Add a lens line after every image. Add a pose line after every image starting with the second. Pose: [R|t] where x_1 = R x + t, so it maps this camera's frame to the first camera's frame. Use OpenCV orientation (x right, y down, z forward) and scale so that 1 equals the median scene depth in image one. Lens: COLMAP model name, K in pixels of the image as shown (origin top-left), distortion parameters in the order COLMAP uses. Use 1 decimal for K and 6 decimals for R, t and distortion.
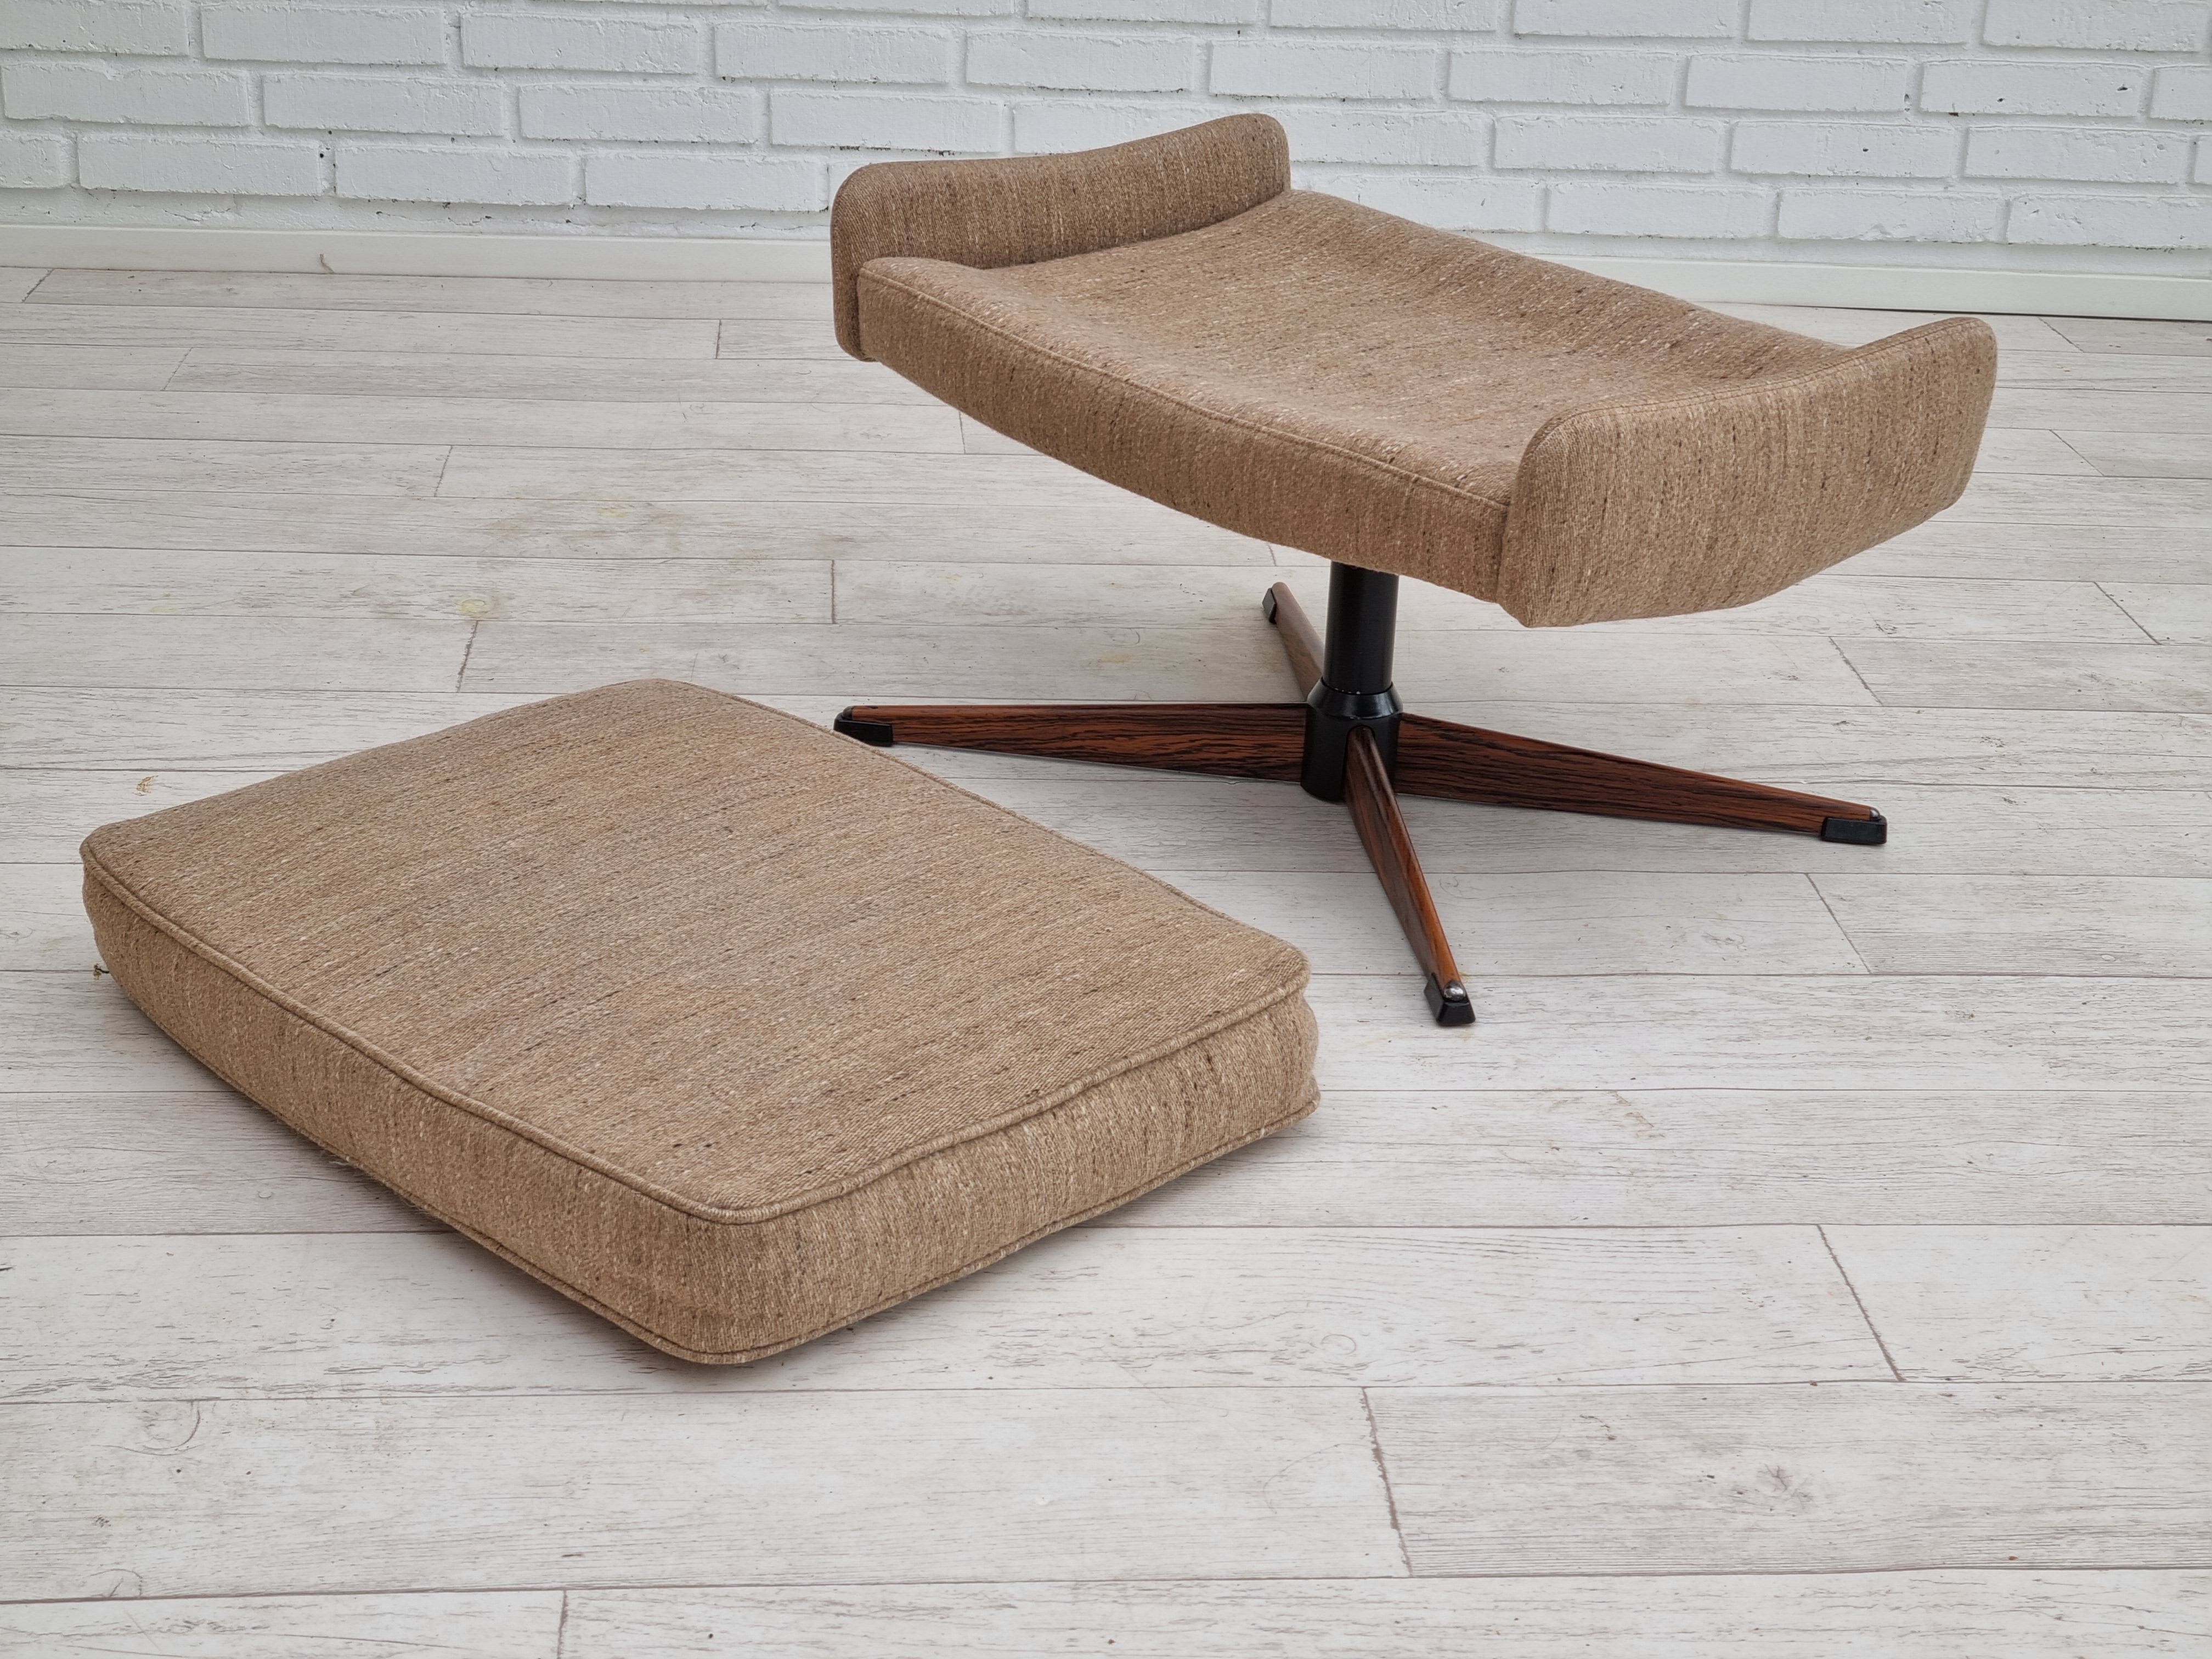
lens RADIAL K [[3363.8, 0, 1154.4], [0, 3363.8, 799.0], [0, 0, 1]] dist [0.053990, 0.000000]
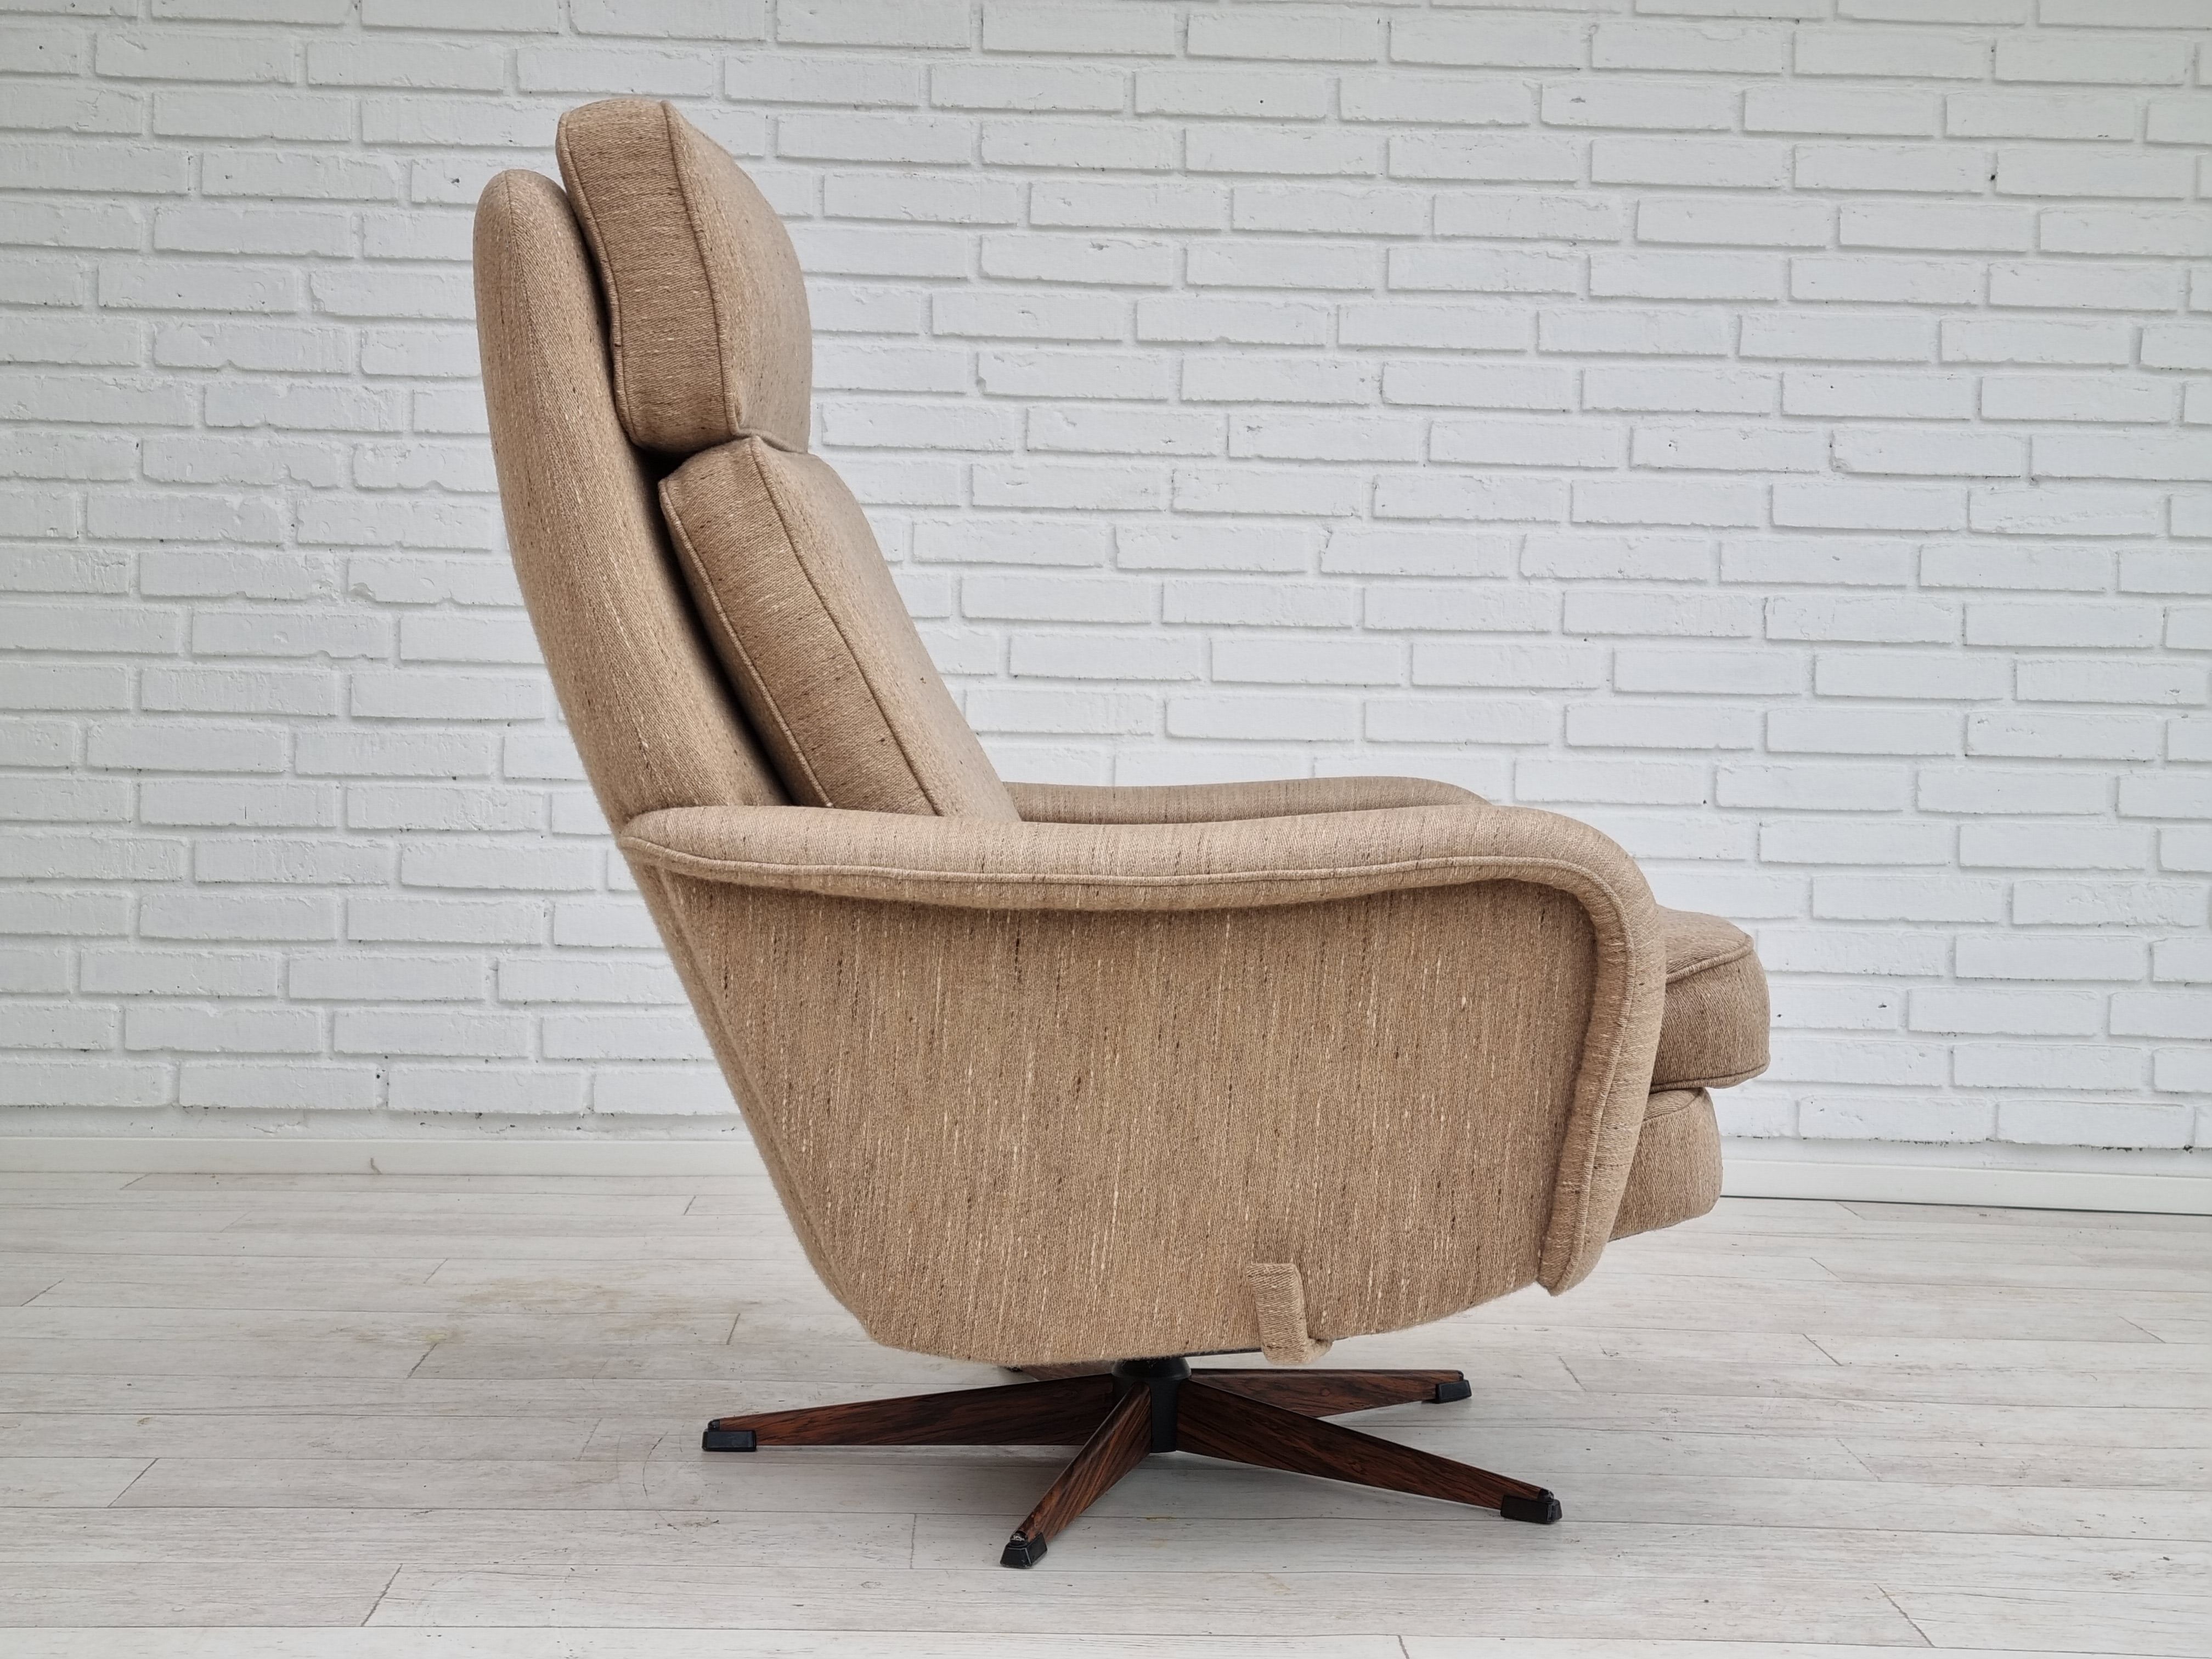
lens RADIAL K [[3363.8, 0, 1151.6], [0, 3363.8, 772.7], [0, 0, 1]] dist [0.053990, 0.000000]
pose [[0.998683, -0.022012, -0.046350, 0.116108], [0.003688, 0.931771, -0.363028, 0.193446], [0.051179, 0.362379, 0.930625, -0.198250]]
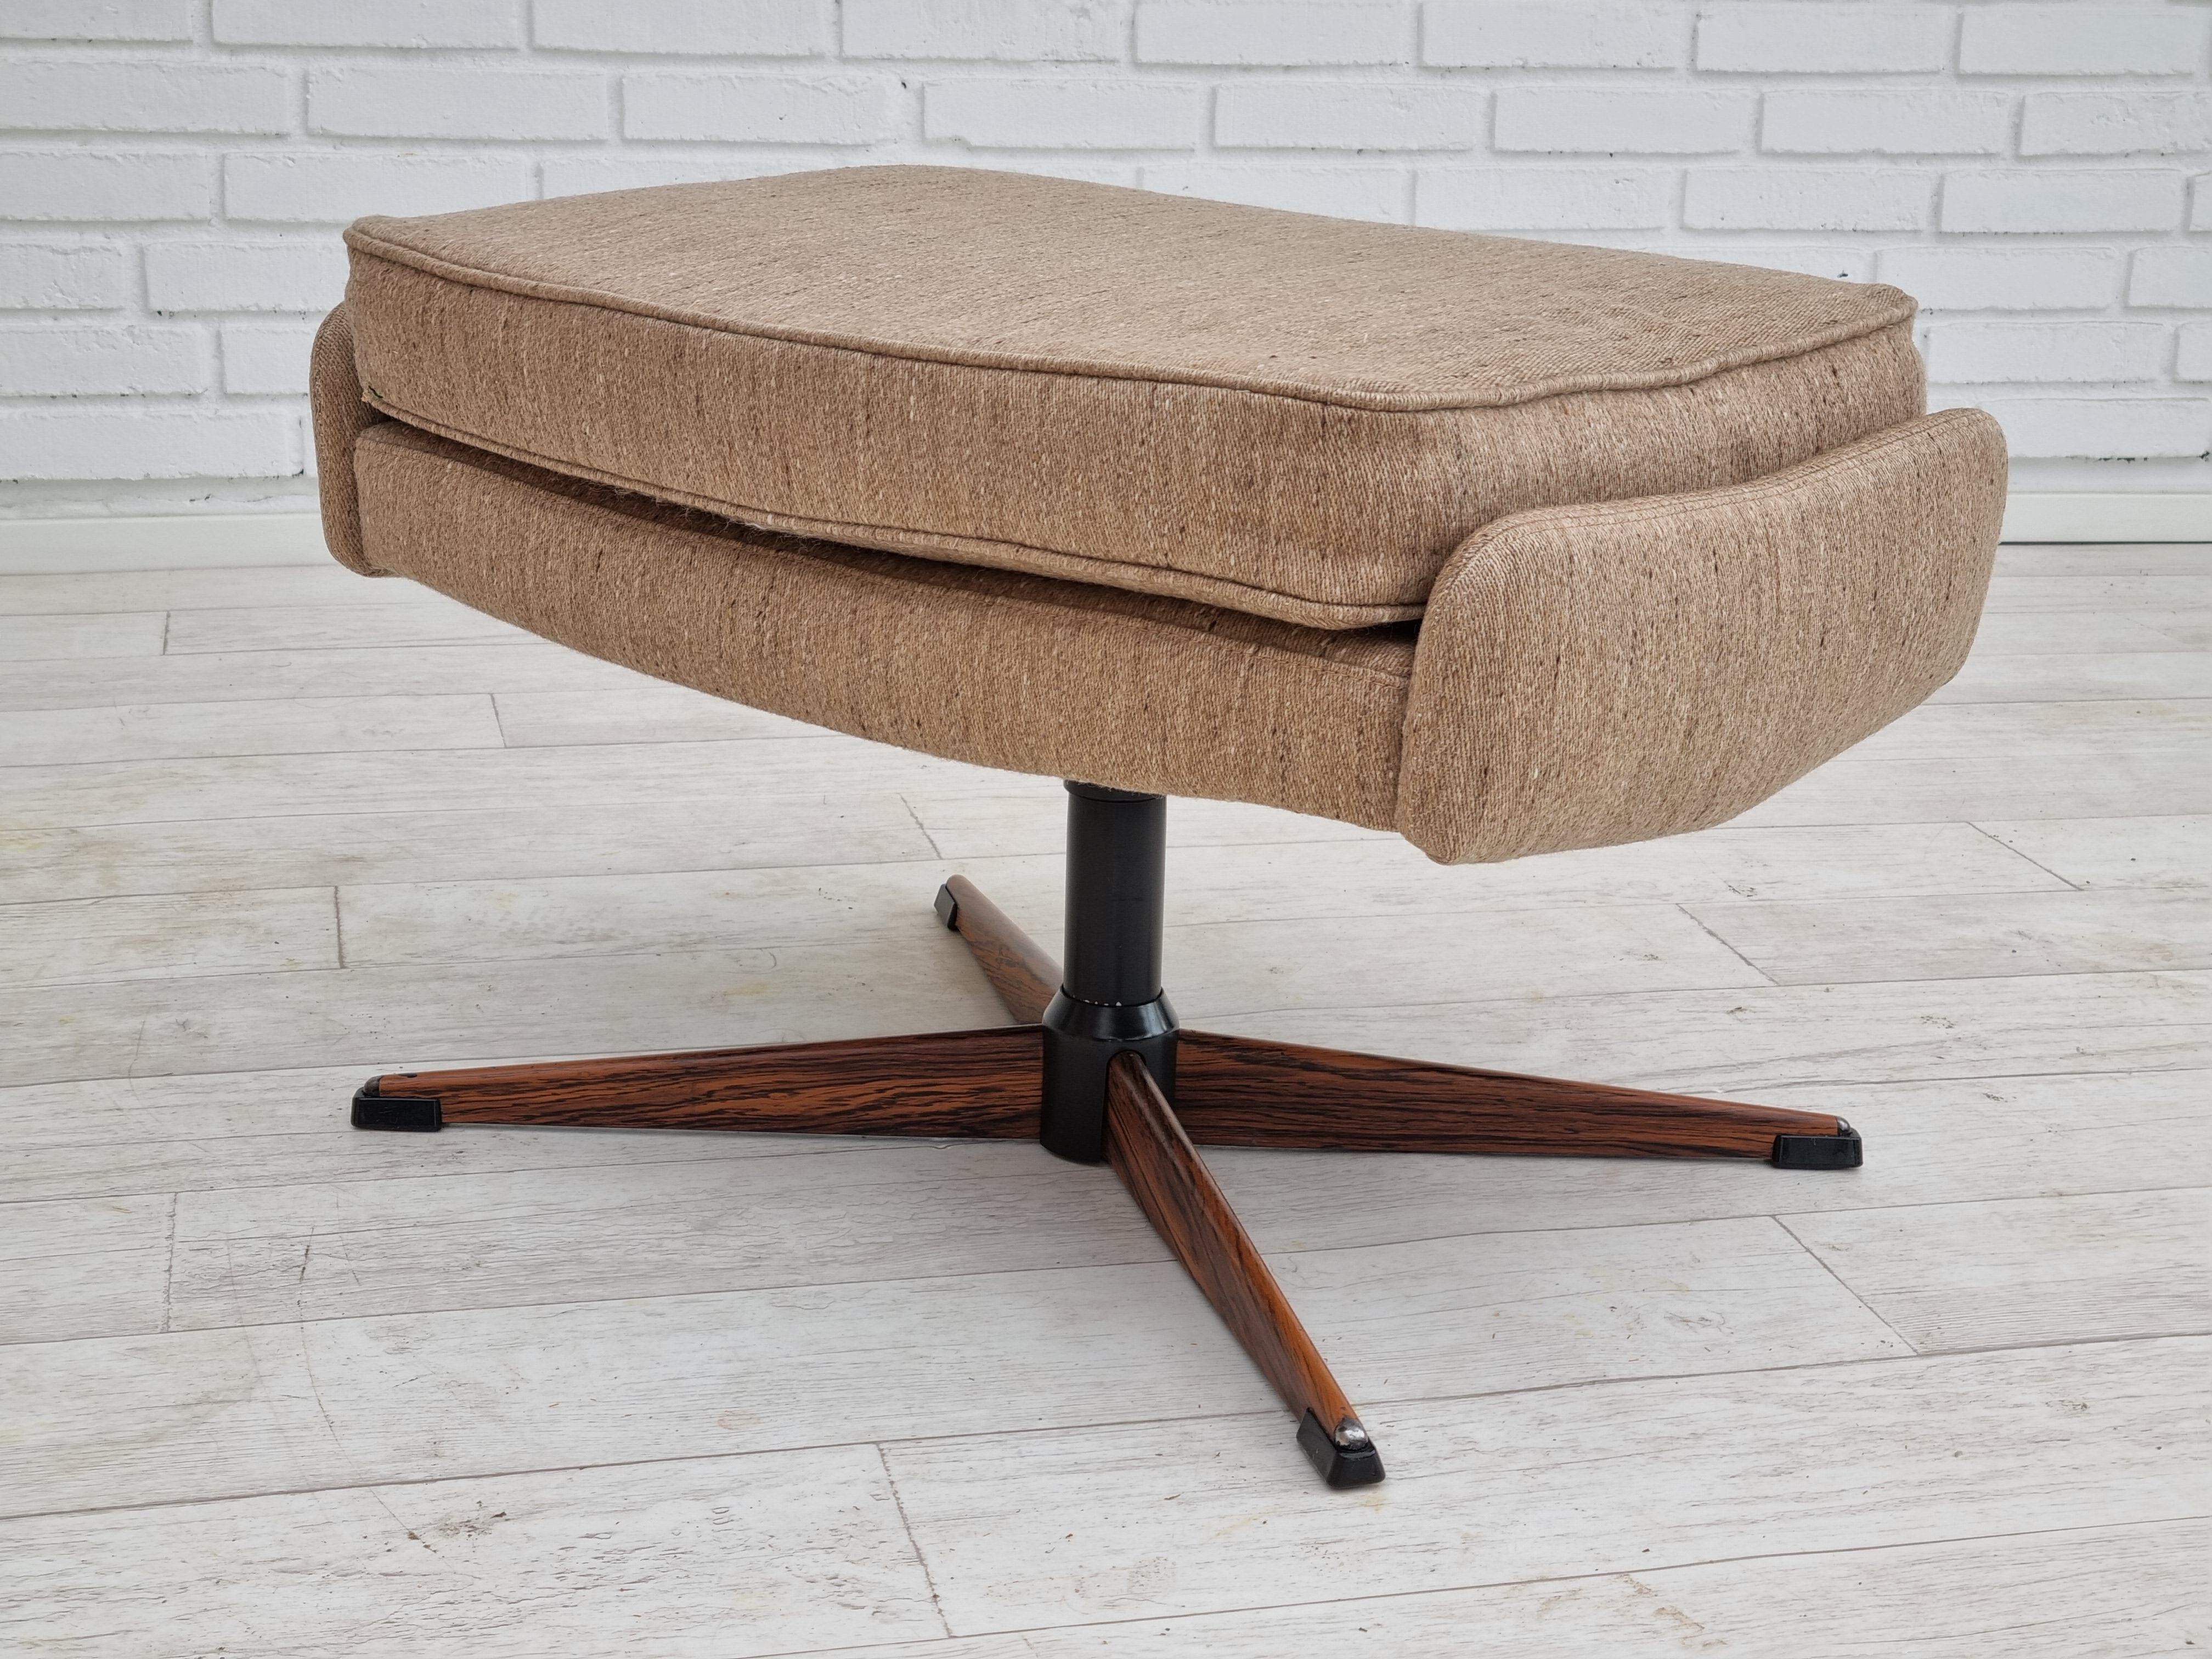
lens RADIAL K [[3363.8, 0, 1125.6], [0, 3363.8, 856.6], [0, 0, 1]] dist [0.053990, 0.000000]
pose [[0.988310, -0.059971, 0.140170, -0.029586], [0.073249, 0.993101, -0.091569, 0.001850], [-0.133712, 0.100766, 0.985884, 0.264568]]
